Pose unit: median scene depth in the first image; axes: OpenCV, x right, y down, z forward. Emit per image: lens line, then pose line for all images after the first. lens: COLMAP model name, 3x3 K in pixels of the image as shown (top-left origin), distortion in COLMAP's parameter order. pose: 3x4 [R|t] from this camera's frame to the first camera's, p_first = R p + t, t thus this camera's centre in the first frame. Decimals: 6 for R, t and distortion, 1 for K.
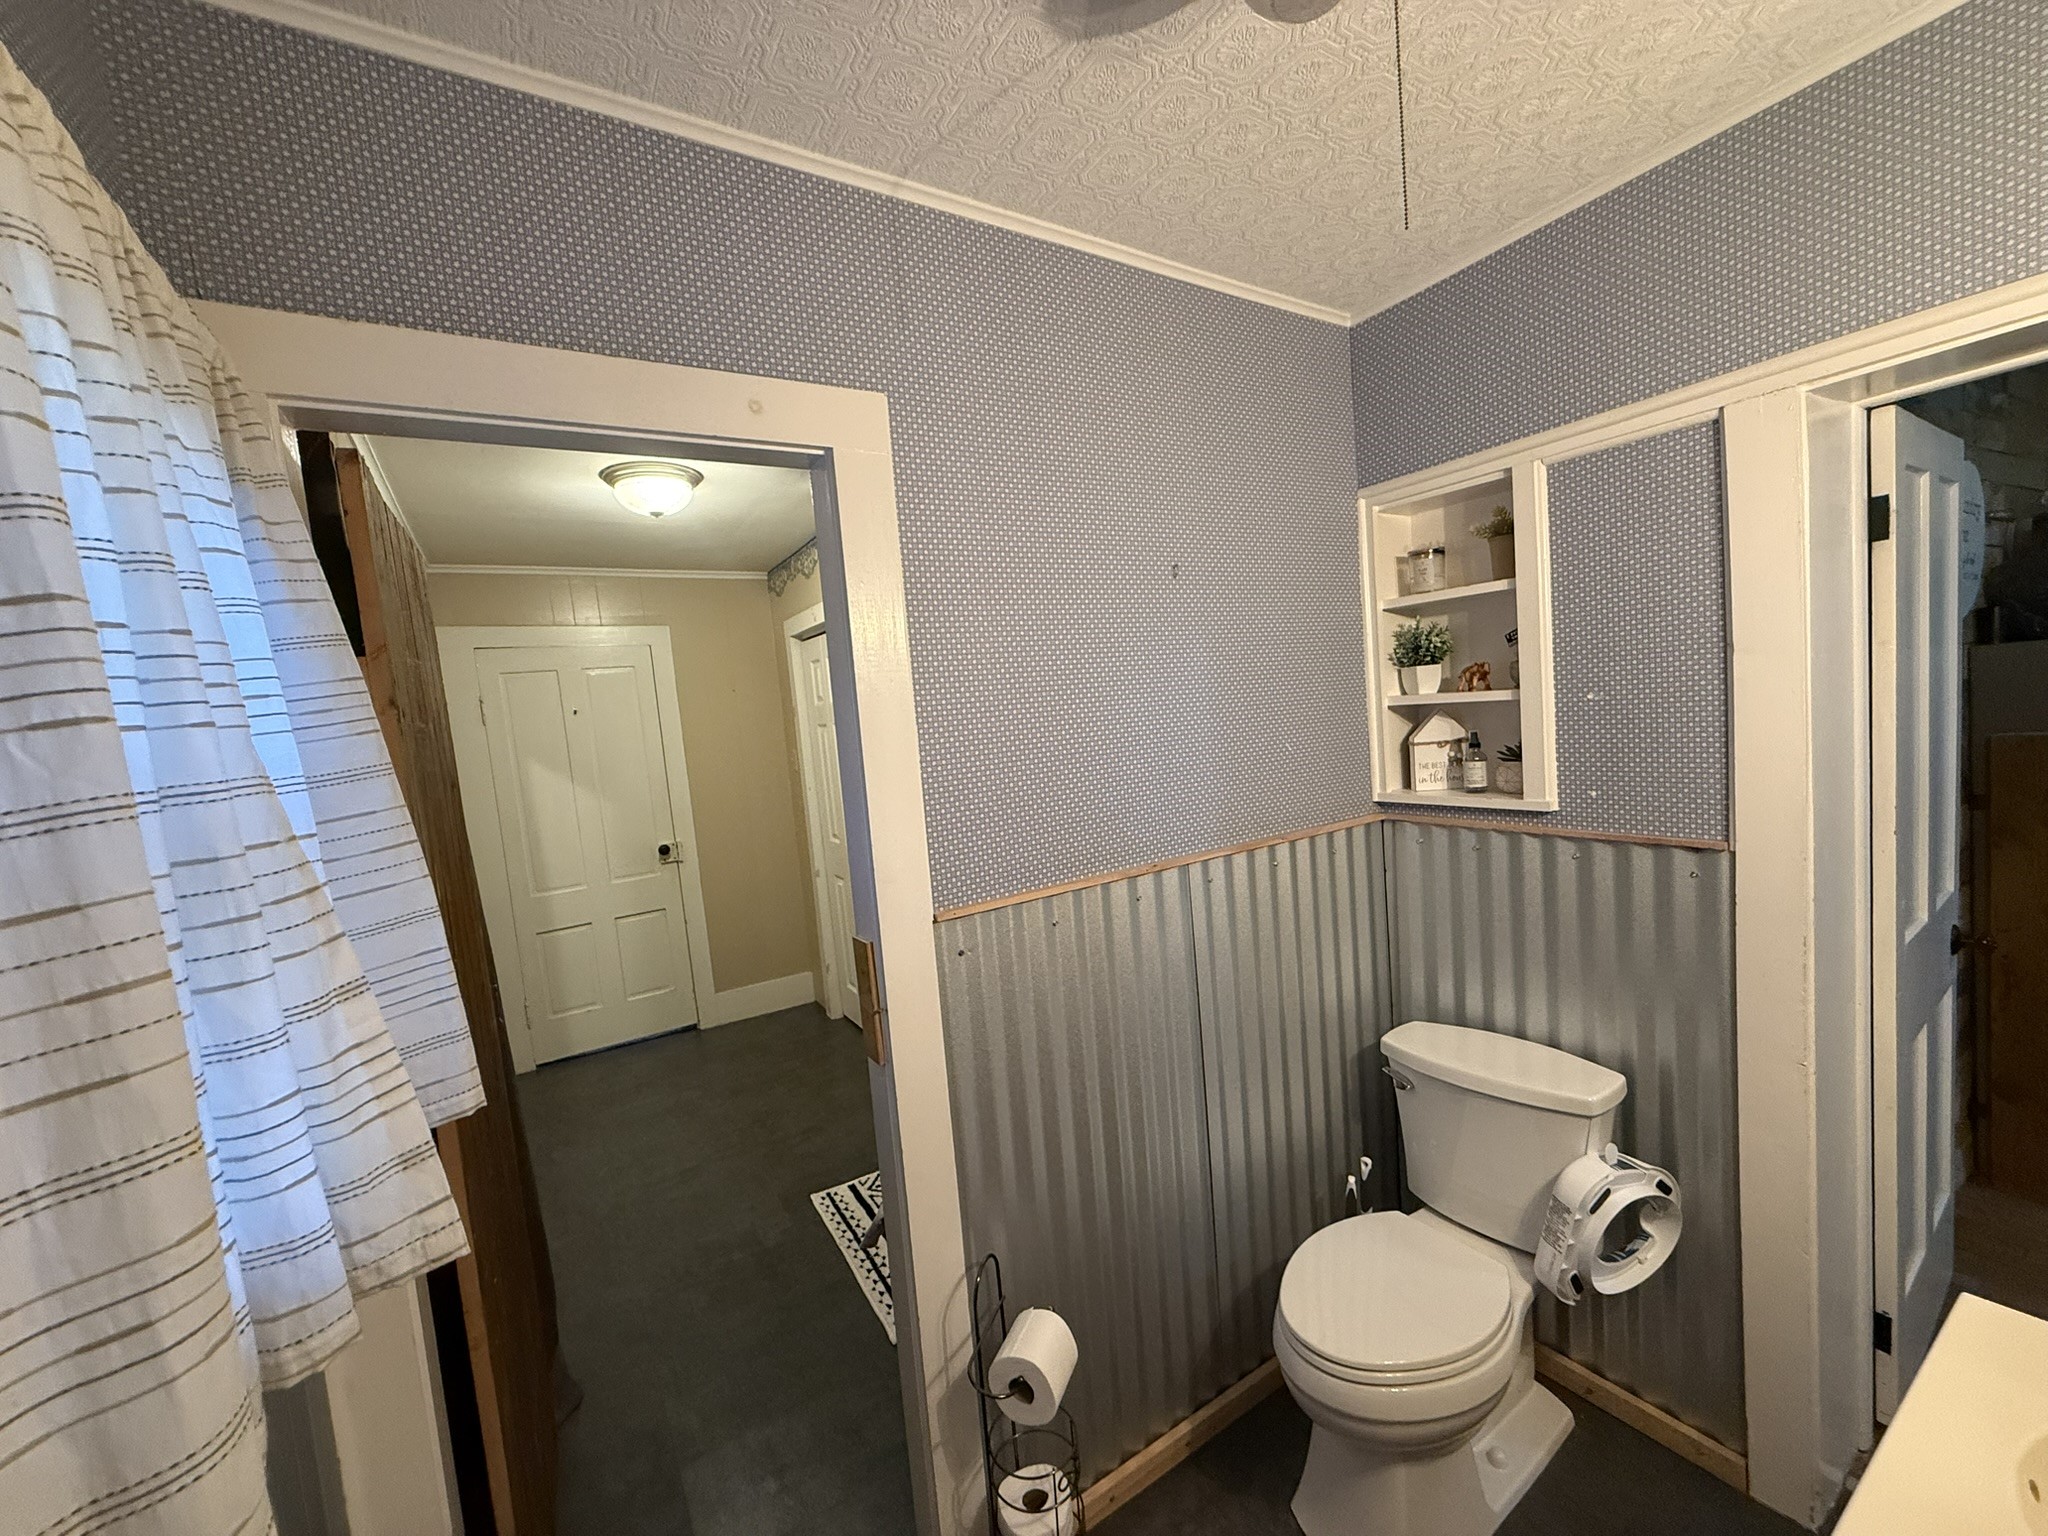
lens RADIAL K [[802.9, 0, 1024.0], [0, 802.9, 768.0], [0, 0, 1]] dist [0.000147, 0.000005]
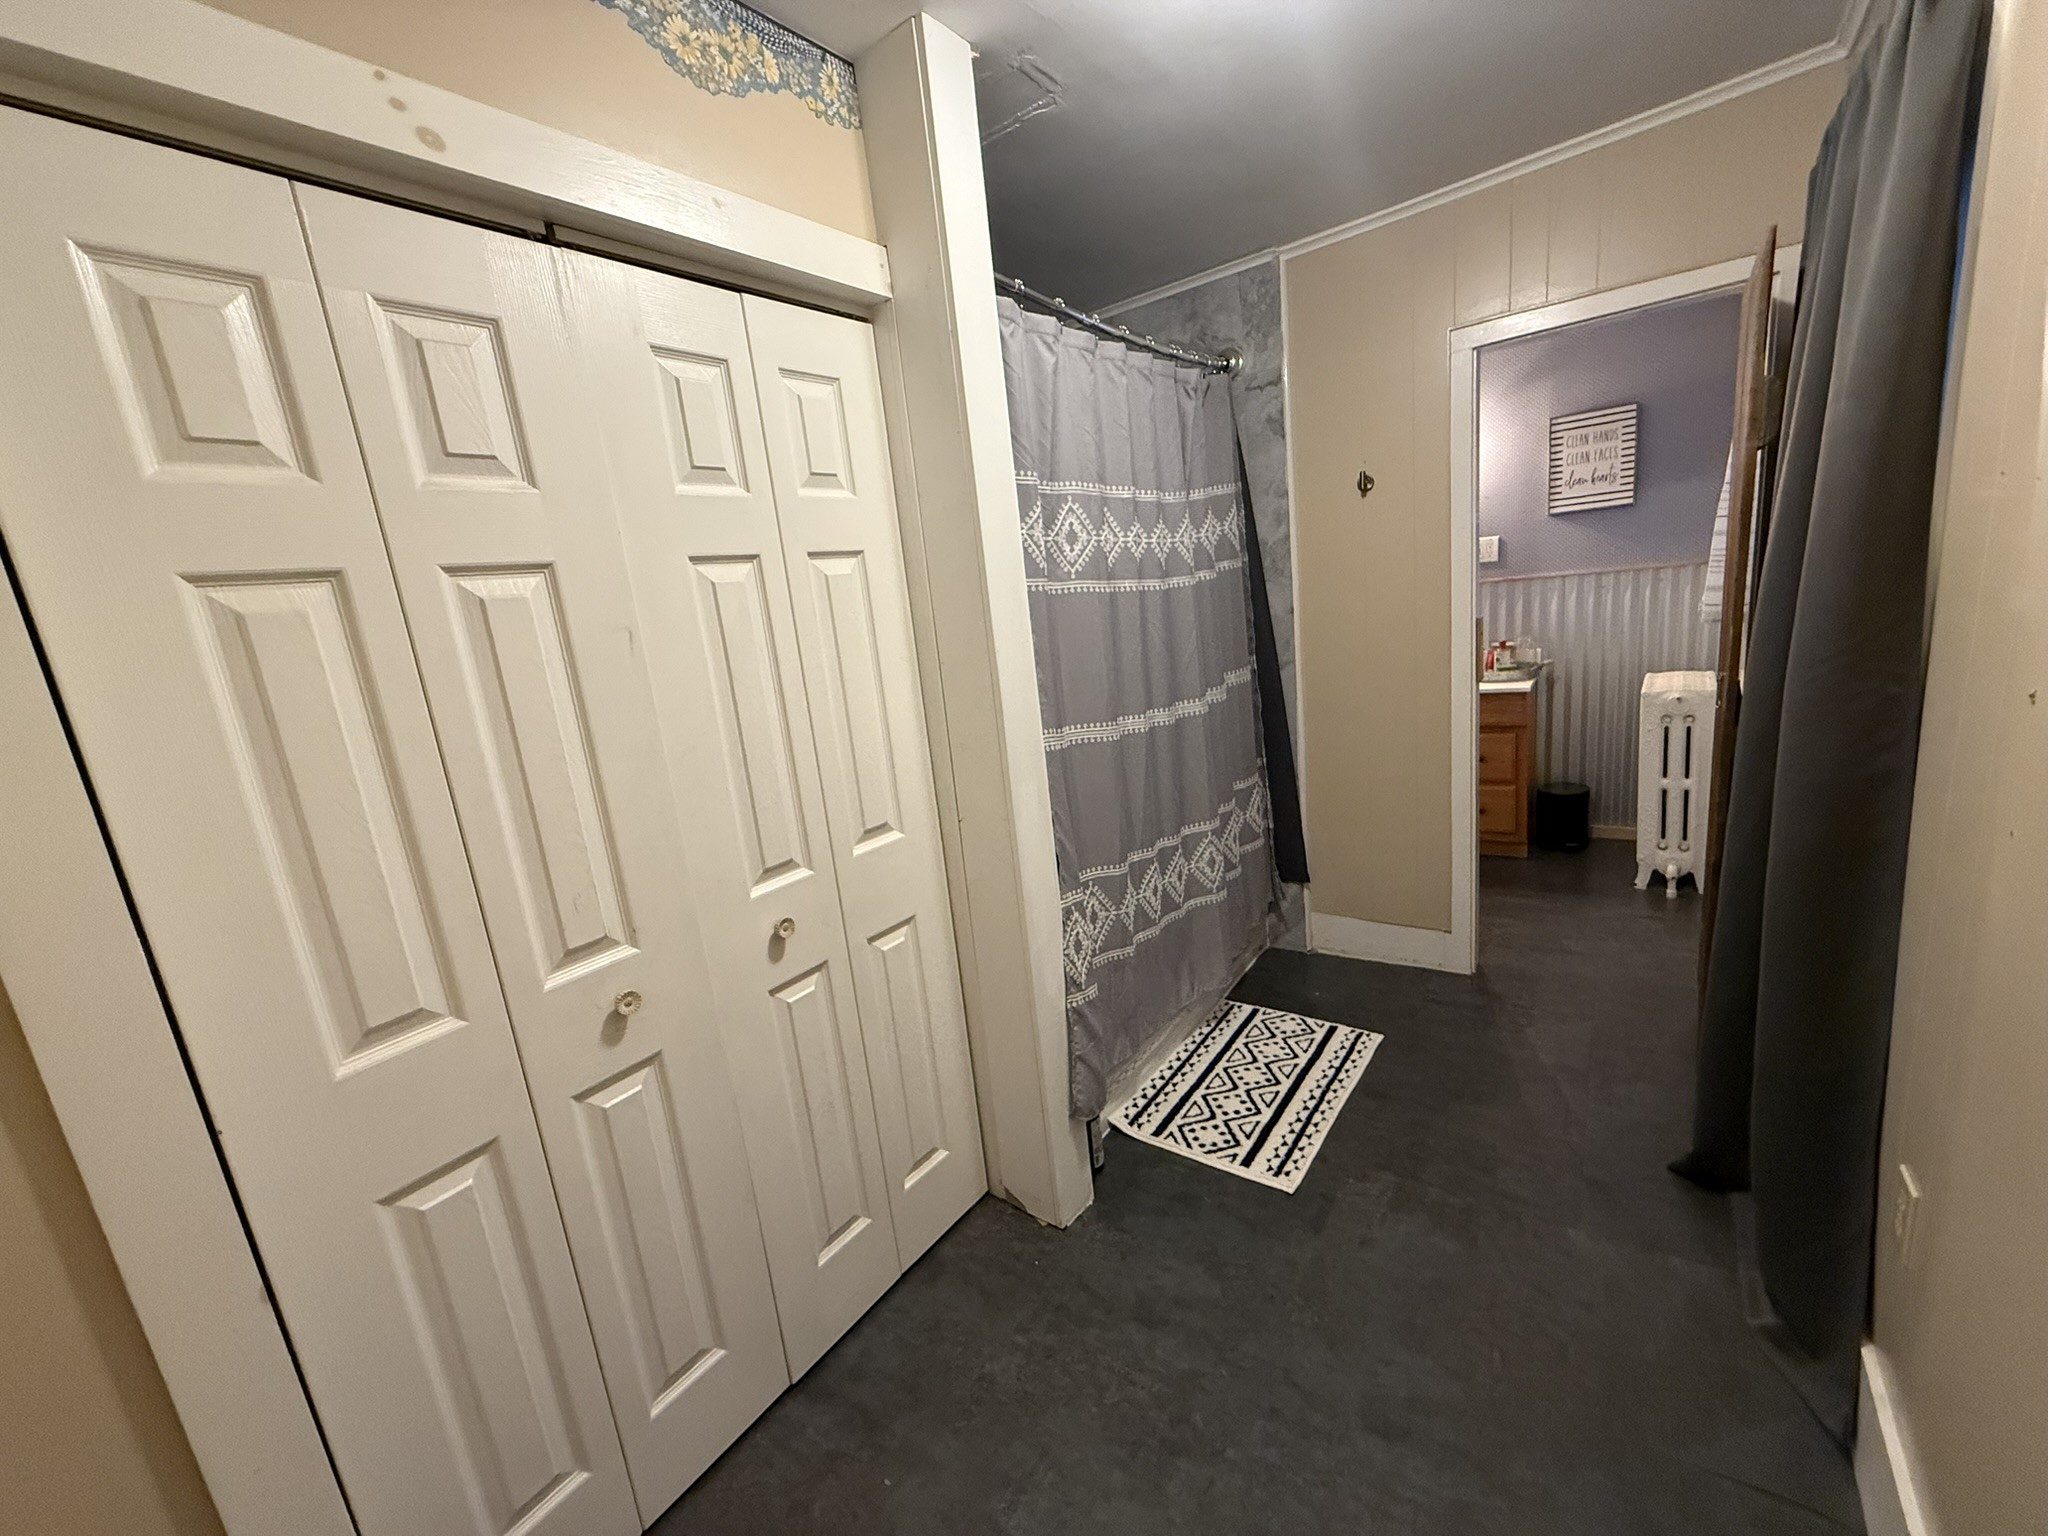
lens RADIAL K [[819.5, 0, 1025.4], [0, 819.5, 755.5], [0, 0, 1]] dist [-0.000005, 0.000022]
pose [[-0.356376, -0.069017, 0.931790, -0.557120], [0.213011, 0.965005, 0.152946, 0.004654], [-0.909738, 0.252988, -0.329203, 0.915781]]
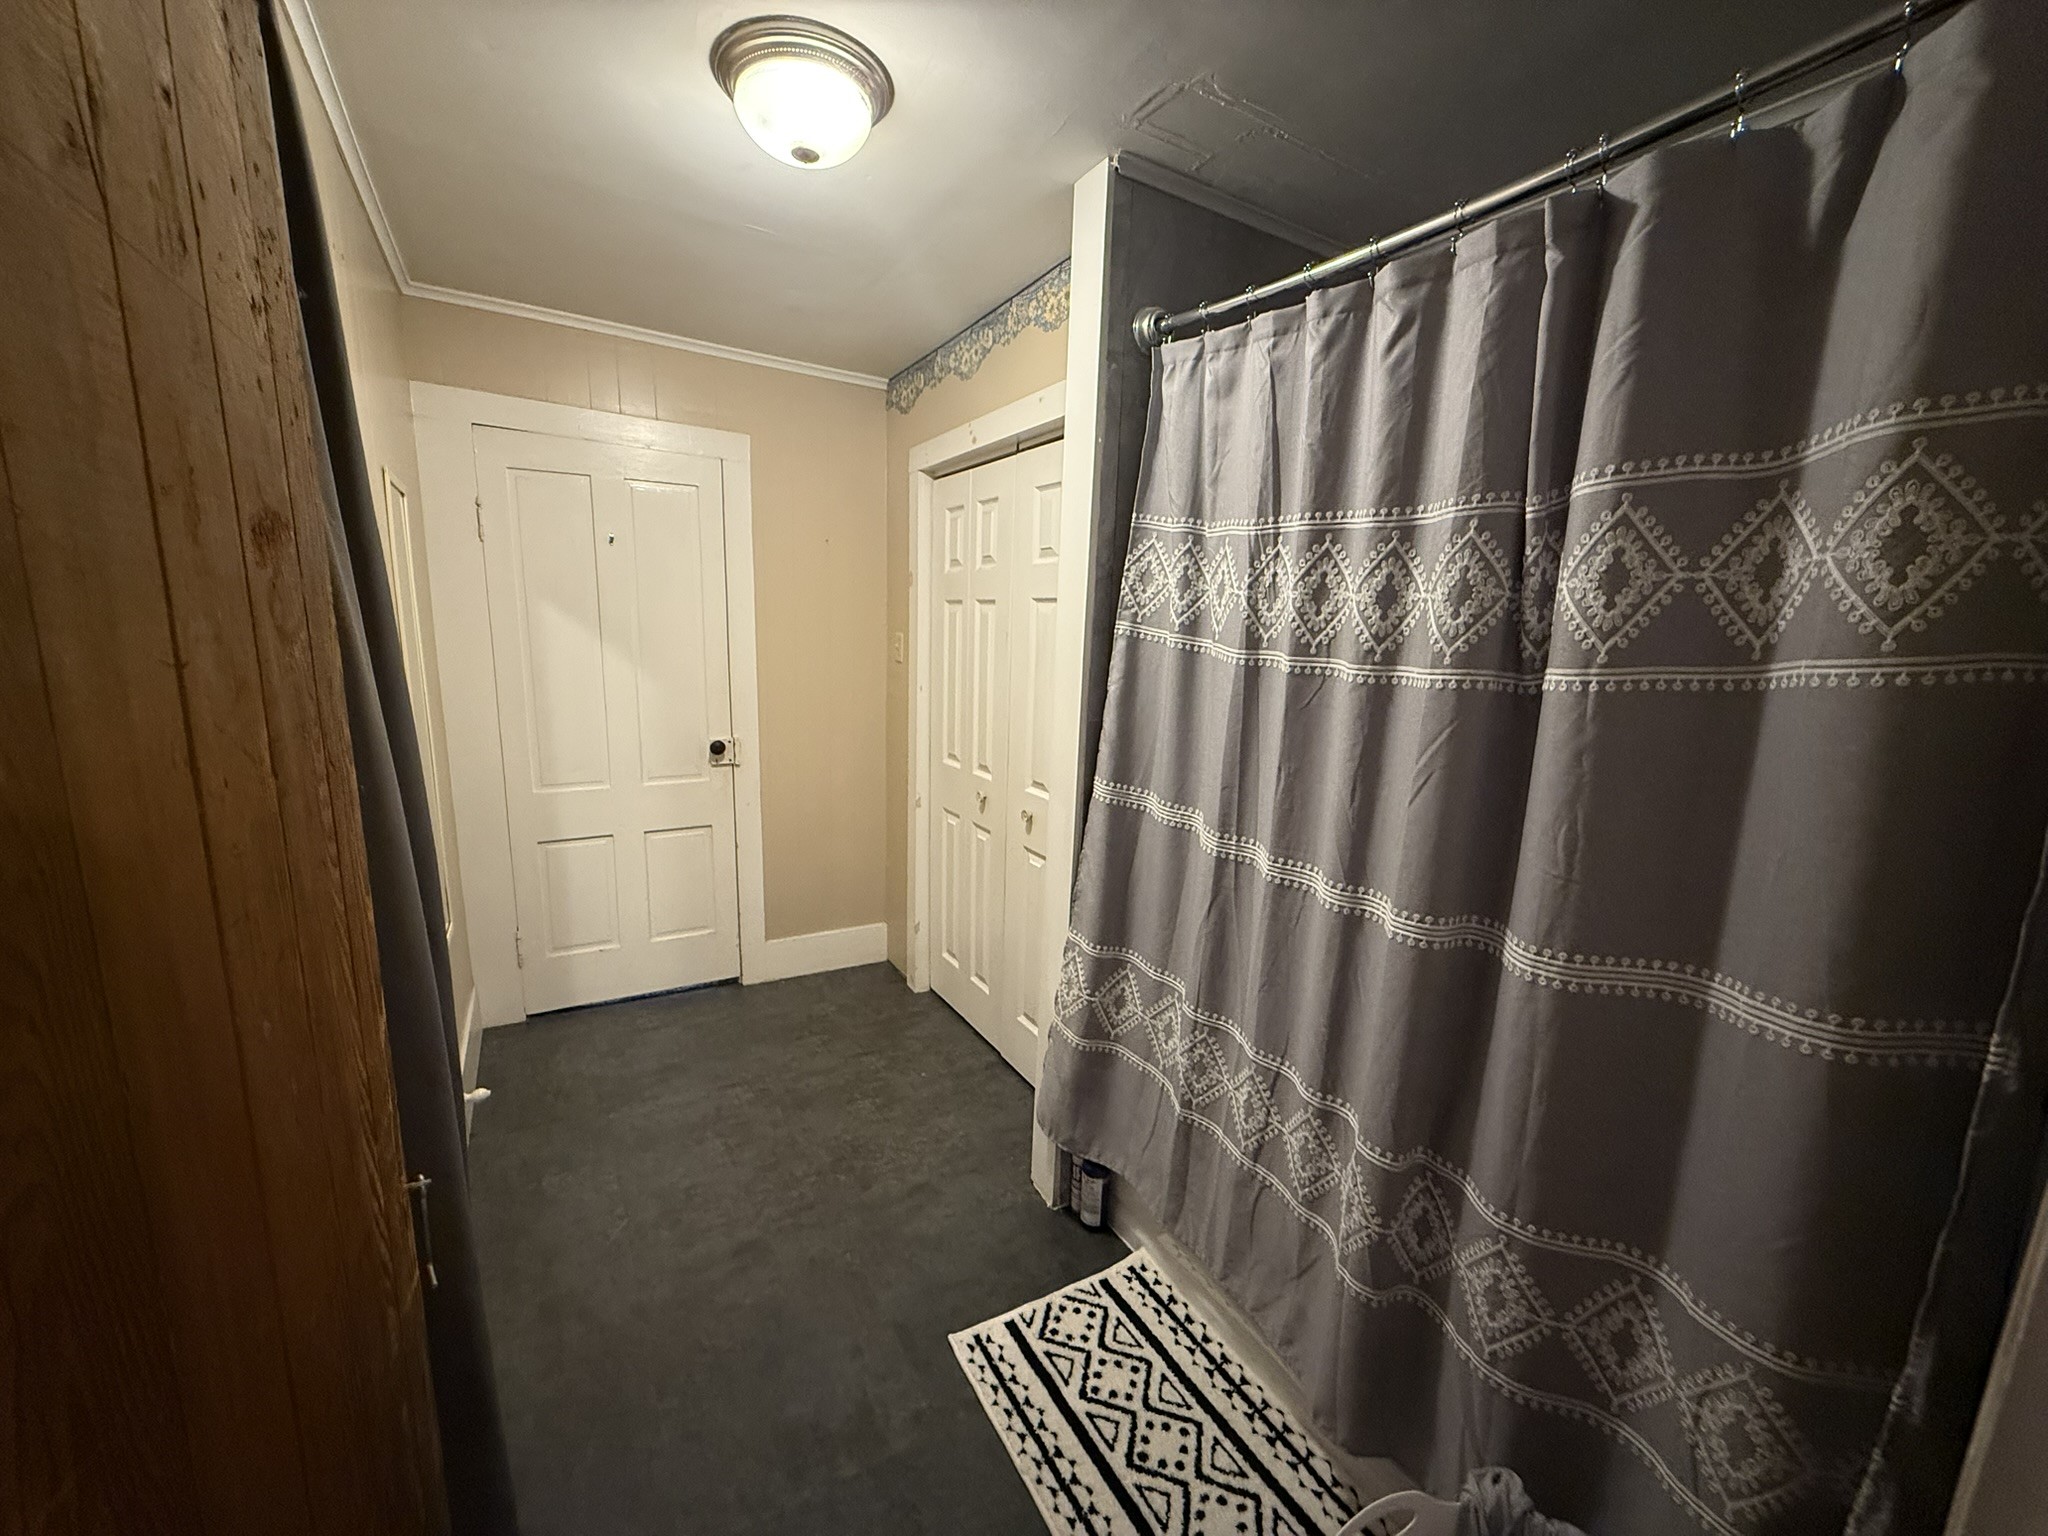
lens RADIAL K [[793.6, 0, 1024.0], [0, 793.6, 768.0], [0, 0, 1]] dist [-0.000812, -0.000096]
pose [[0.992843, 0.119288, 0.005833, -0.178942], [-0.119298, 0.988259, 0.095452, 0.018813], [0.005622, -0.095465, 0.995417, 0.289322]]
